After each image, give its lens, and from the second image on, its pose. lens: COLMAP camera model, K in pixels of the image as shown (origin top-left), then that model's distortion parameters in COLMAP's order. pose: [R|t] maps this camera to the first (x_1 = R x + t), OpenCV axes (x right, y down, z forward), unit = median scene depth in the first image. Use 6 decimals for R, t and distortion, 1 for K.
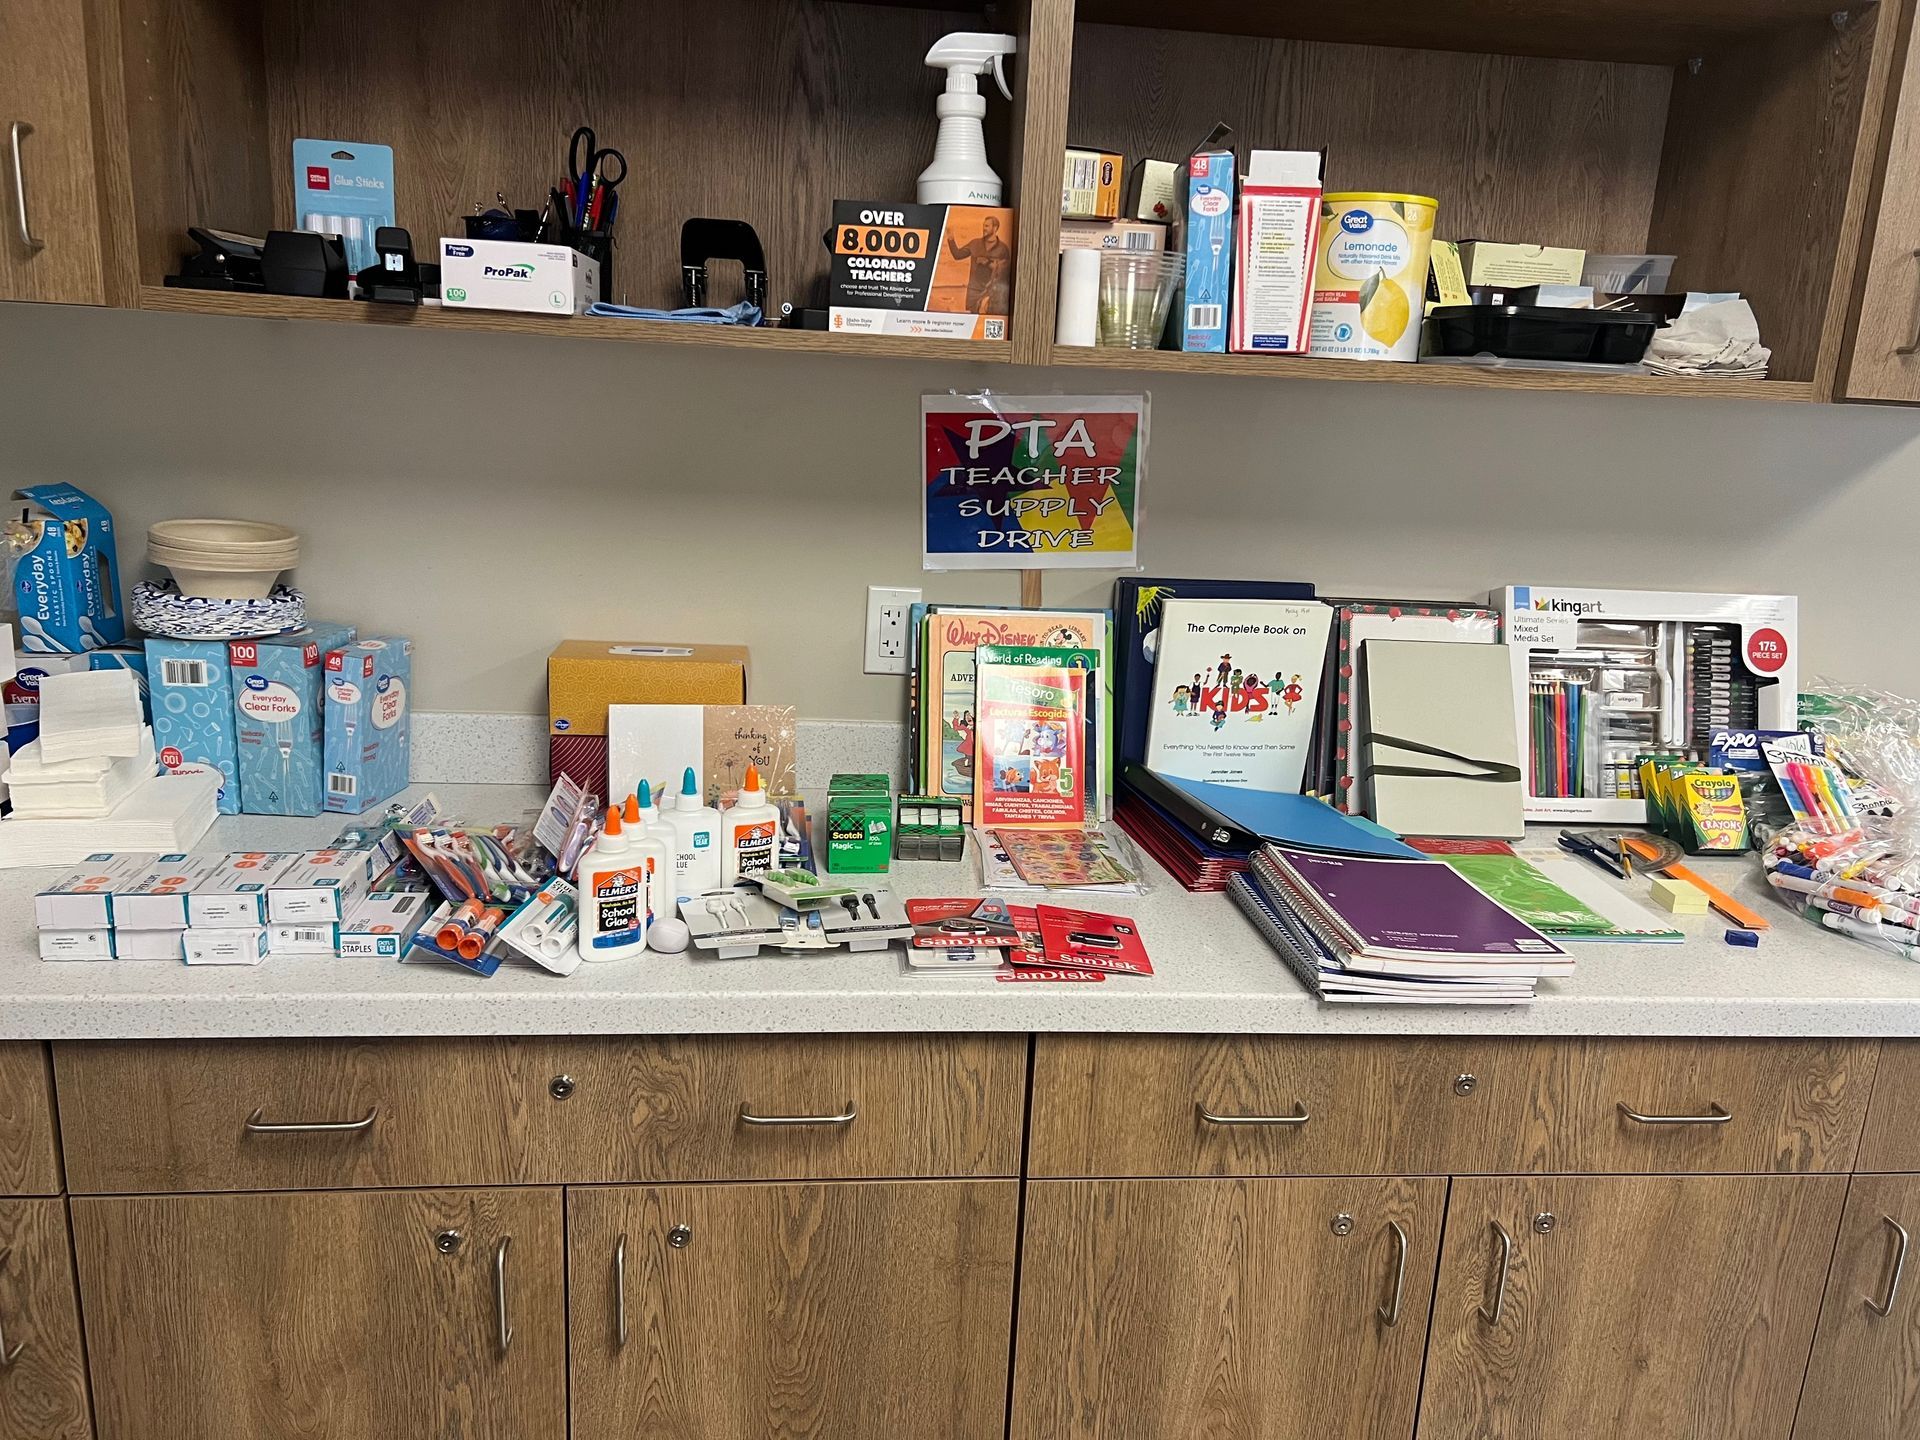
lens RADIAL K [[1451.0, 0, 960.6], [0, 1451.0, 723.5], [0, 0, 1]] dist [0.058935, -0.069062]
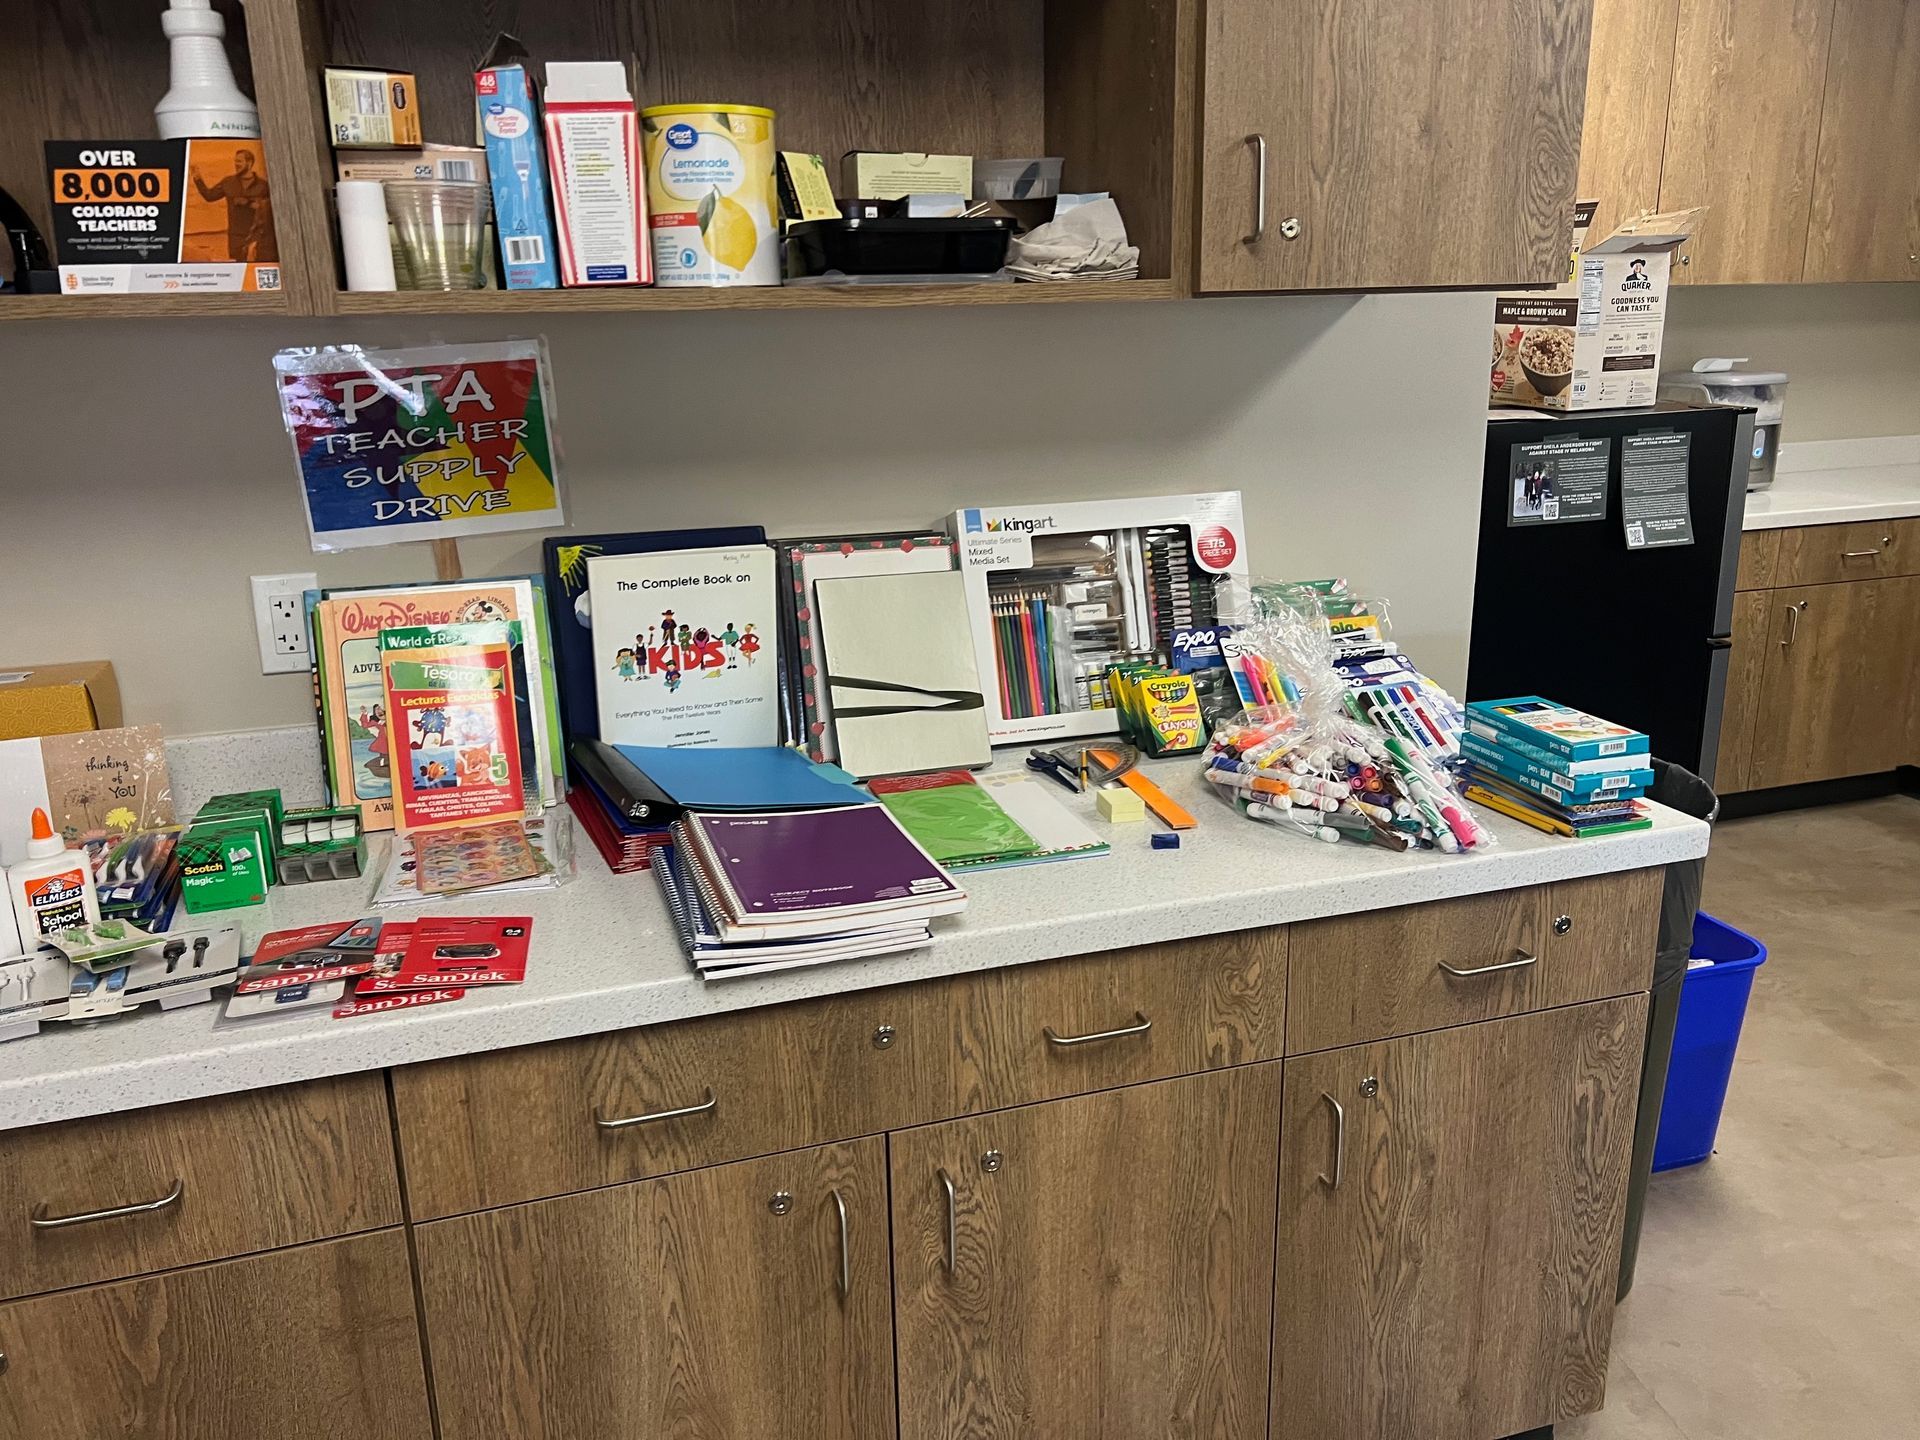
lens RADIAL K [[1452.5, 0, 950.1], [0, 1452.5, 710.4], [0, 0, 1]] dist [0.063599, -0.074324]
pose [[0.976609, -0.122772, 0.176525, 0.234802], [0.117202, 0.992233, 0.041682, -0.001649], [-0.180271, -0.020018, 0.983413, 0.051626]]
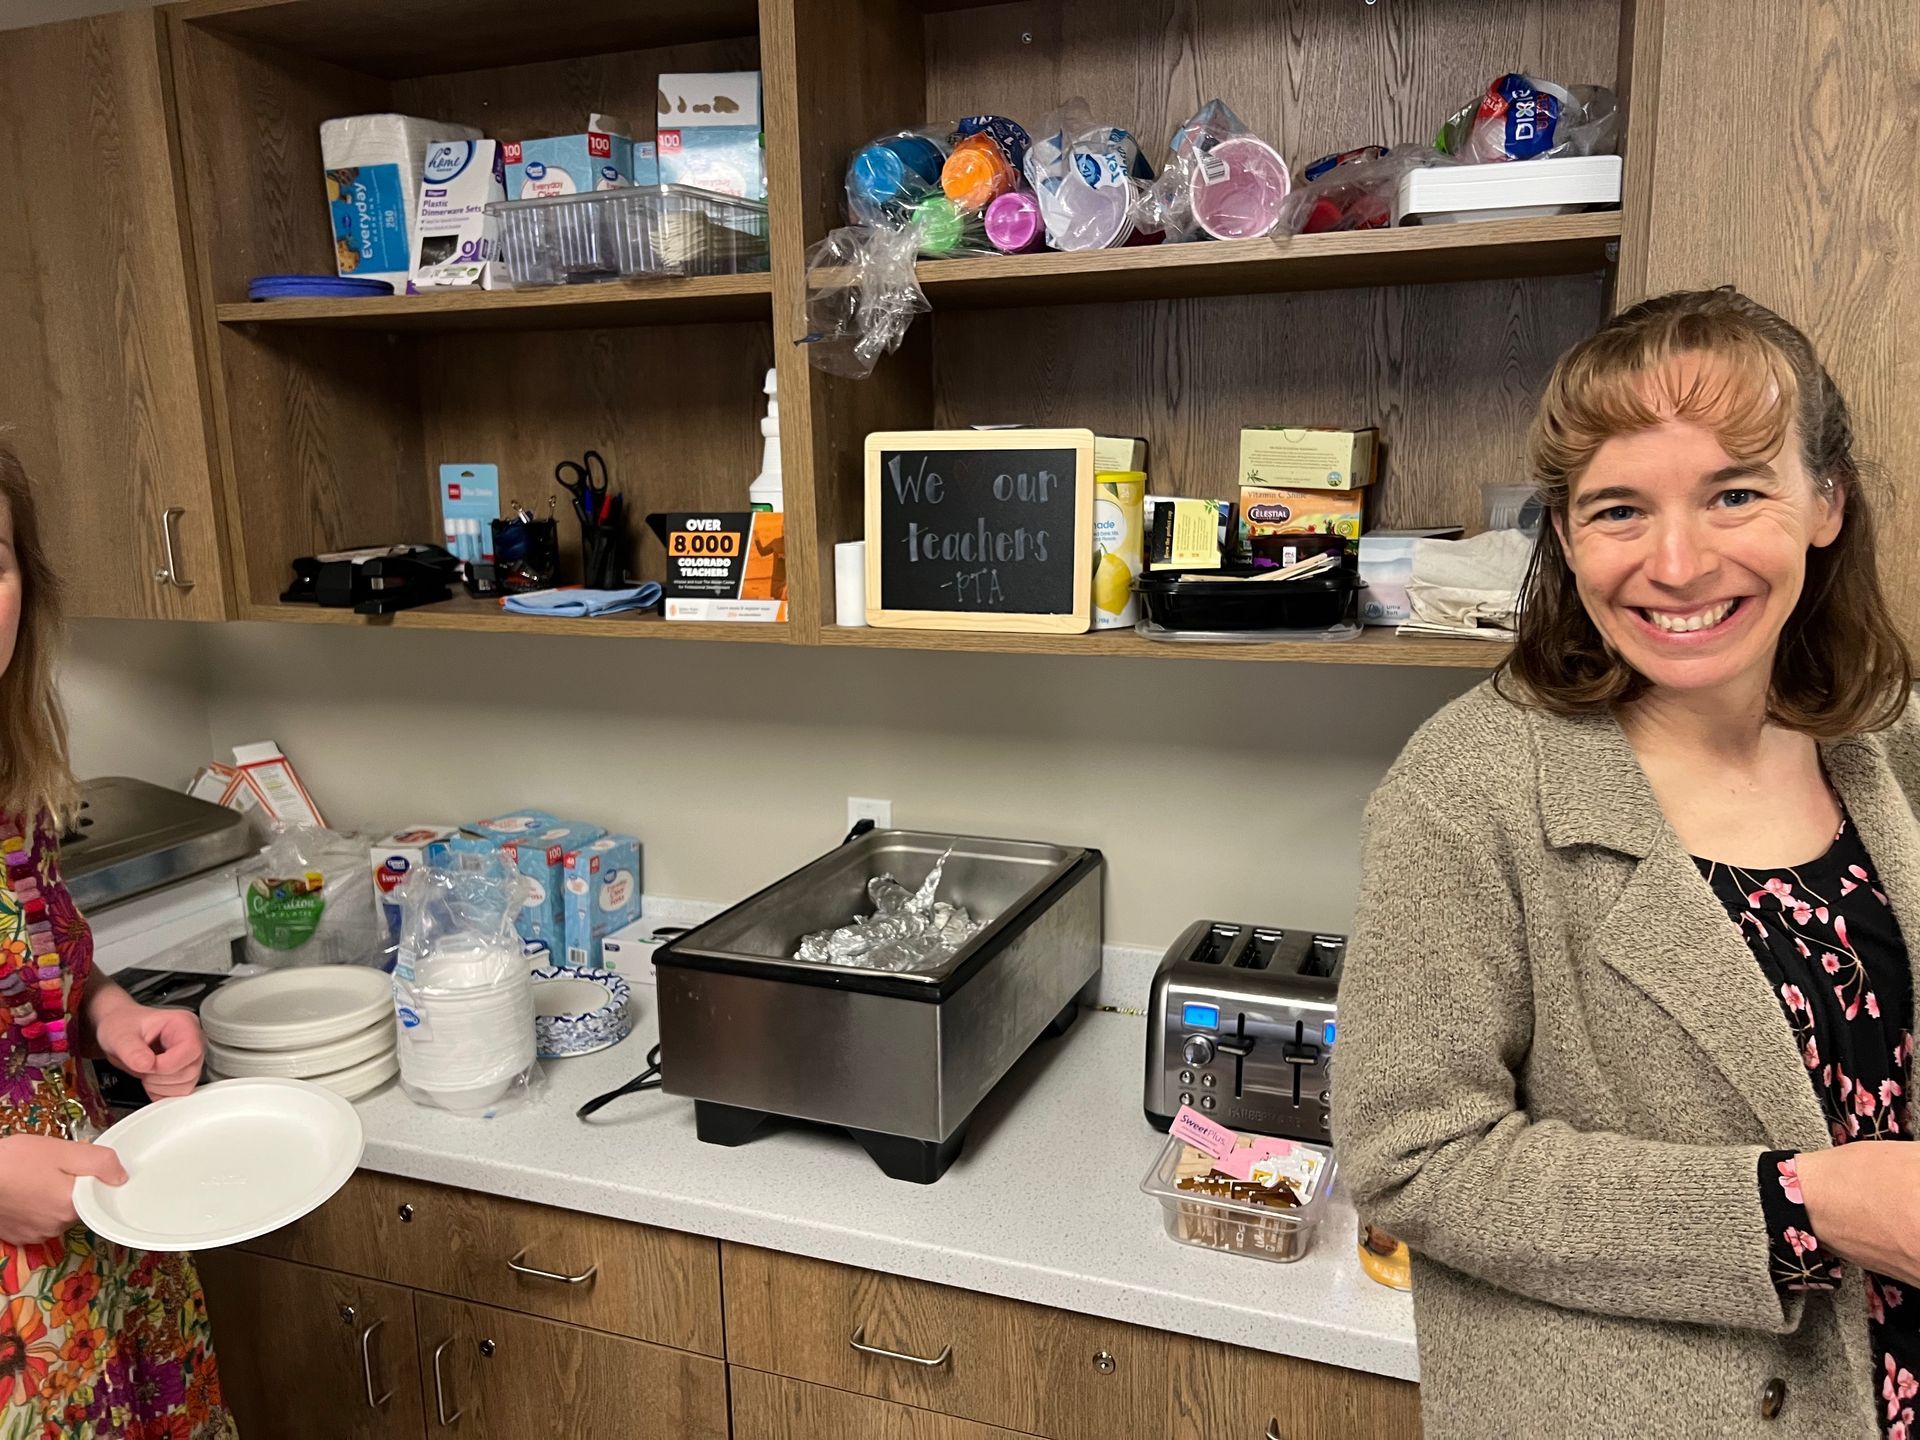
lens RADIAL K [[1452.5, 0, 959.4], [0, 1452.5, 733.4], [0, 0, 1]] dist [0.063599, -0.074324]
pose [[0.885851, 0.023274, -0.463385, 0.685753], [-0.044315, 0.998419, -0.034569, -0.140096], [0.461848, 0.051158, 0.885483, 0.038469]]
